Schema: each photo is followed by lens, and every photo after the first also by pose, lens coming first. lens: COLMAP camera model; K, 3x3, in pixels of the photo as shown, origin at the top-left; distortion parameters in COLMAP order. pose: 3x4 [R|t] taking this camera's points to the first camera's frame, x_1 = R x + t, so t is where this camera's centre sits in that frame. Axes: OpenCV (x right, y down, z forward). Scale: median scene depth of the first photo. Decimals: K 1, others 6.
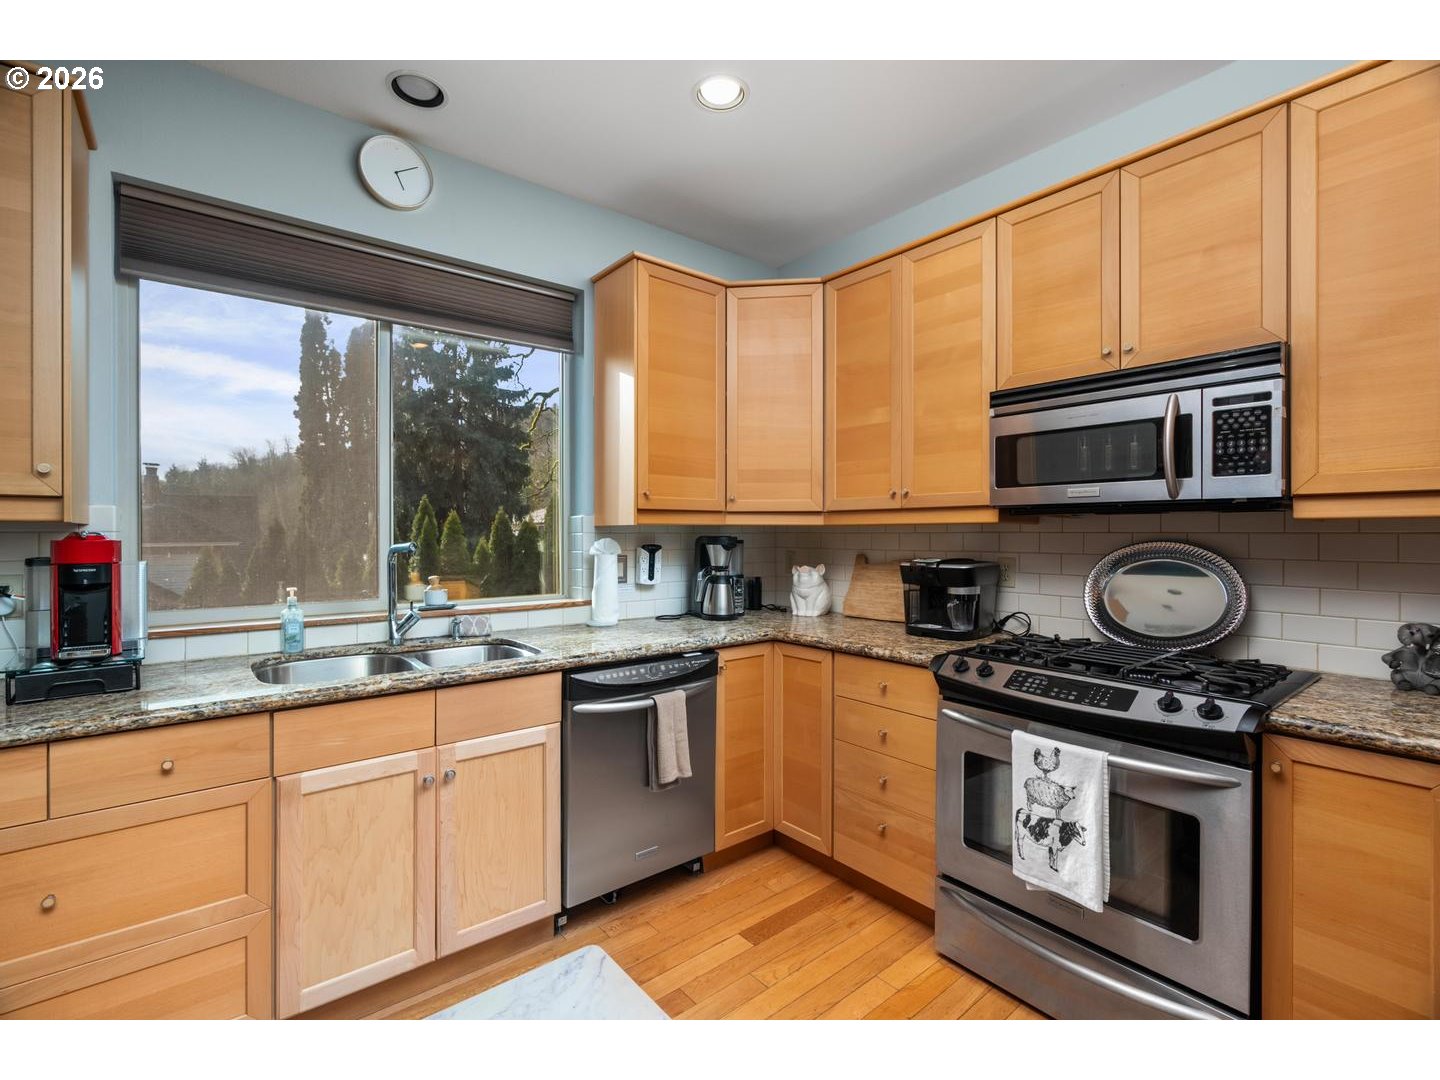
lens RADIAL K [[650.9, 0, 718.0], [0, 650.9, 535.0], [0, 0, 1]] dist [-0.009122, 0.002808]
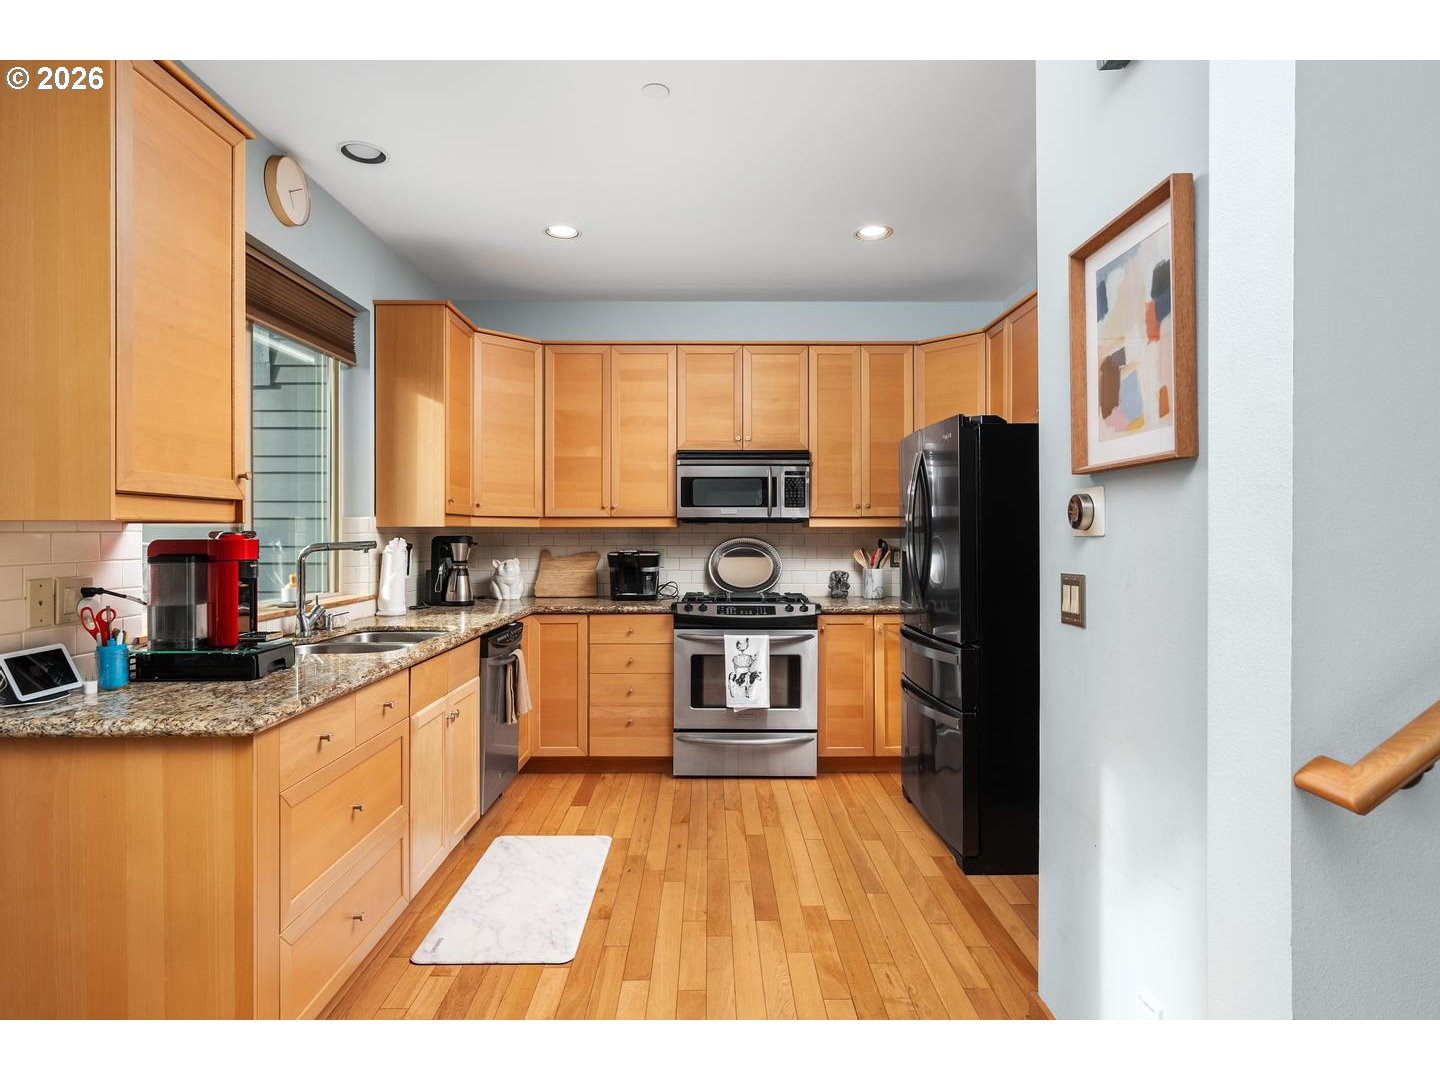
lens RADIAL K [[789.5, 0, 724.9], [0, 789.5, 534.6], [0, 0, 1]] dist [-0.009583, 0.001843]
pose [[0.613411, -0.000014, 0.789764, -1.210197], [0.001733, 0.999998, -0.001328, 0.003514], [-0.789762, 0.002183, 0.613410, -0.386329]]
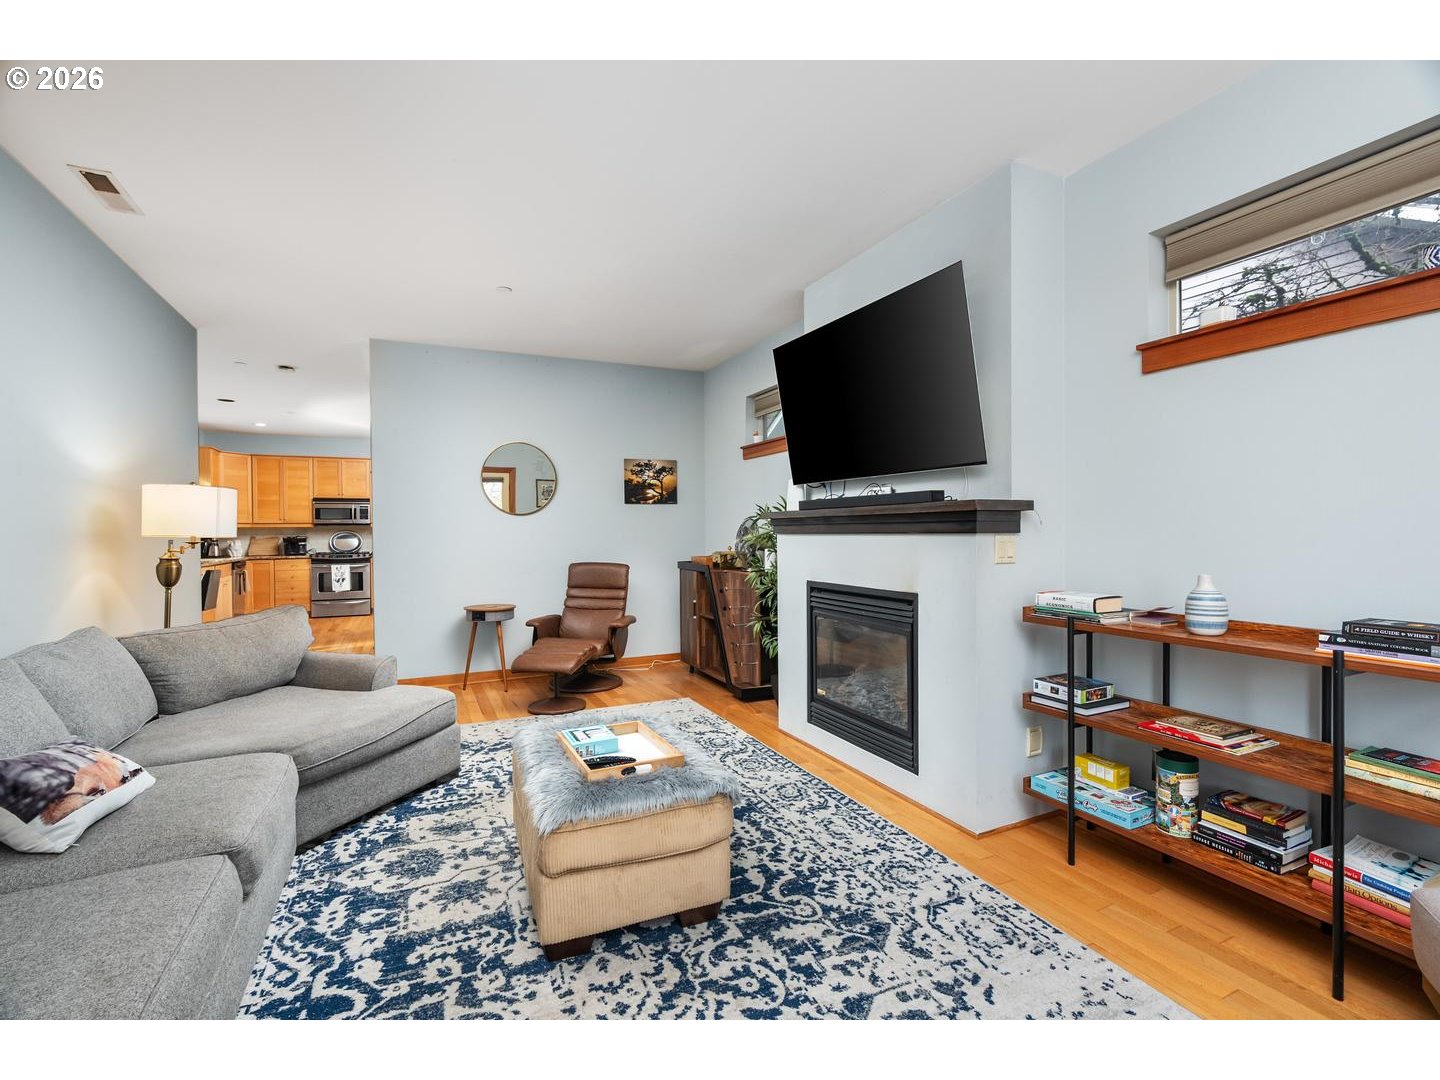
lens RADIAL K [[650.9, 0, 707.3], [0, 650.9, 540.1], [0, 0, 1]] dist [-0.009122, 0.002808]
pose [[0.247447, -0.014161, 0.968798, -3.449675], [0.010967, 0.999870, 0.011814, 0.052633], [-0.968839, 0.007702, 0.247570, -2.906790]]
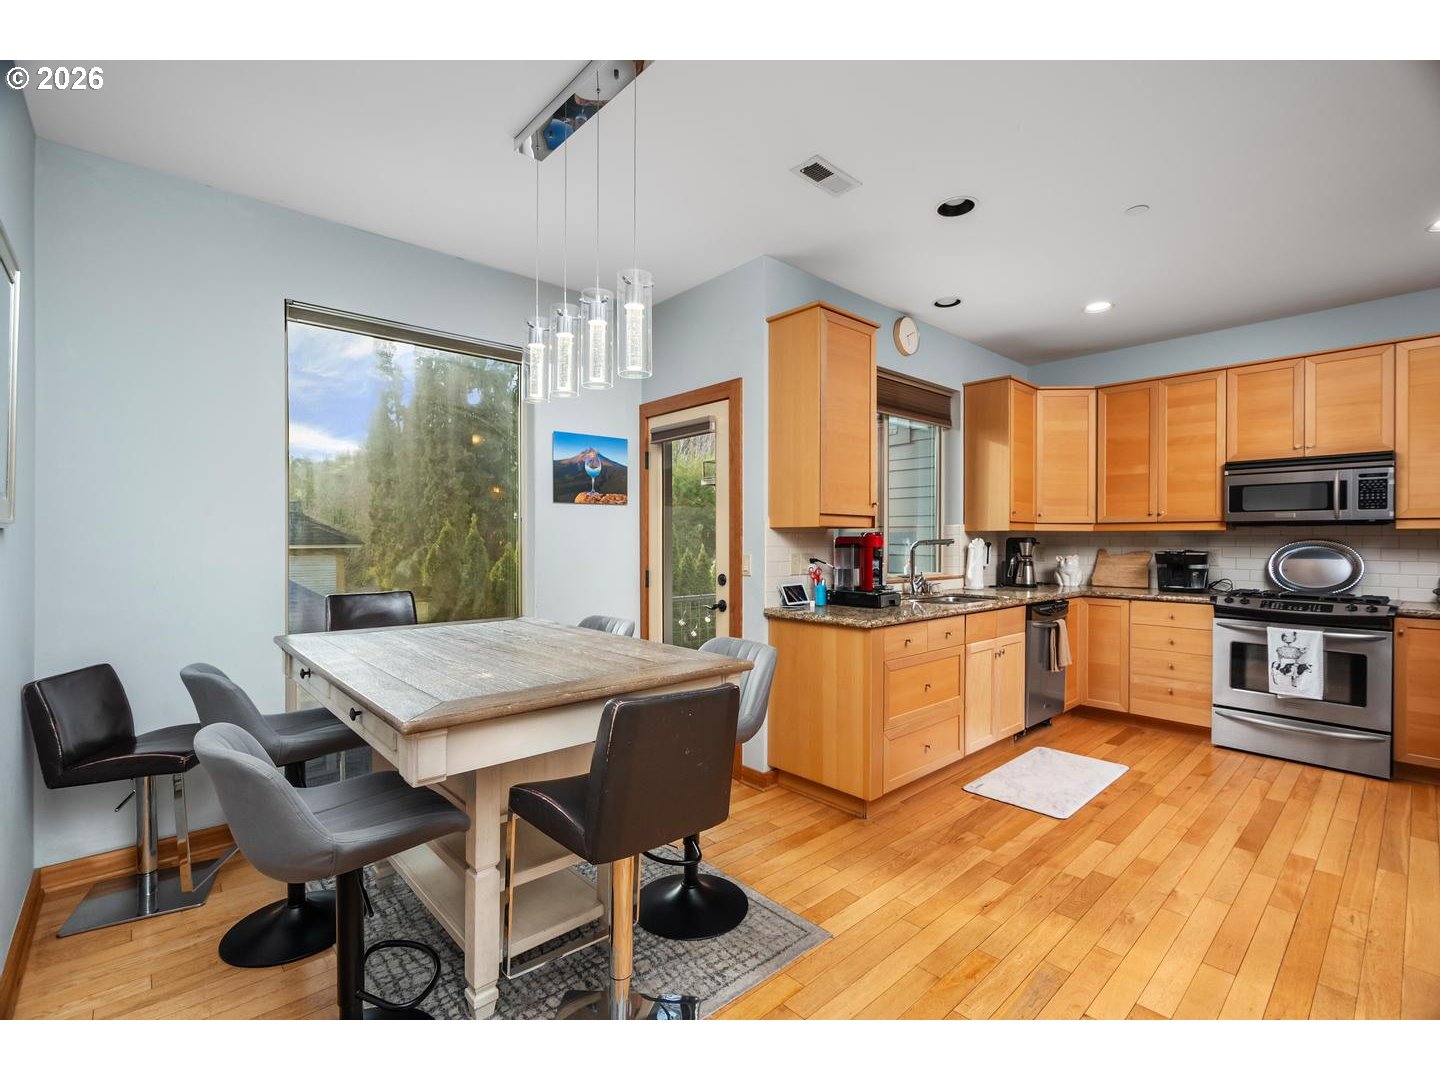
lens RADIAL K [[650.9, 0, 712.9], [0, 650.9, 543.1], [0, 0, 1]] dist [-0.009122, 0.002808]
pose [[0.998347, 0.003795, 0.057351, -1.289855], [-0.003926, 0.999990, 0.002166, 0.022802], [-0.057342, -0.002387, 0.998352, -0.886227]]
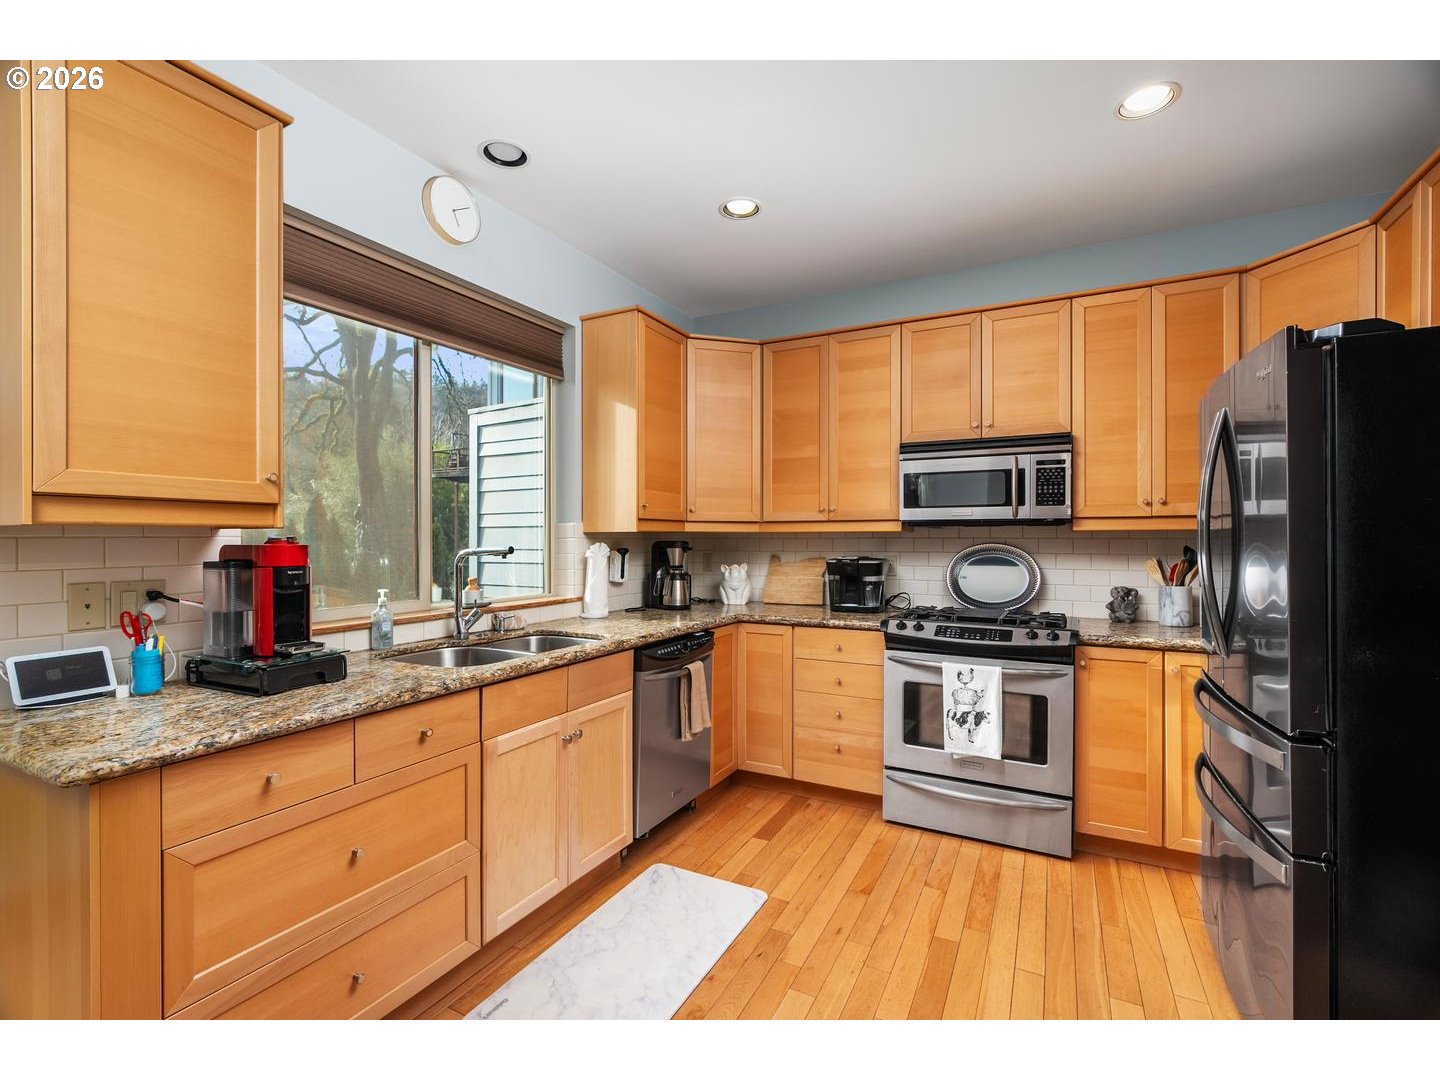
lens RADIAL K [[650.9, 0, 721.6], [0, 650.9, 543.0], [0, 0, 1]] dist [-0.009122, 0.002808]
pose [[0.916112, -0.001507, 0.400920, -0.586854], [0.000224, 0.999995, 0.003247, 0.002693], [-0.400923, -0.002885, 0.916107, -0.210354]]
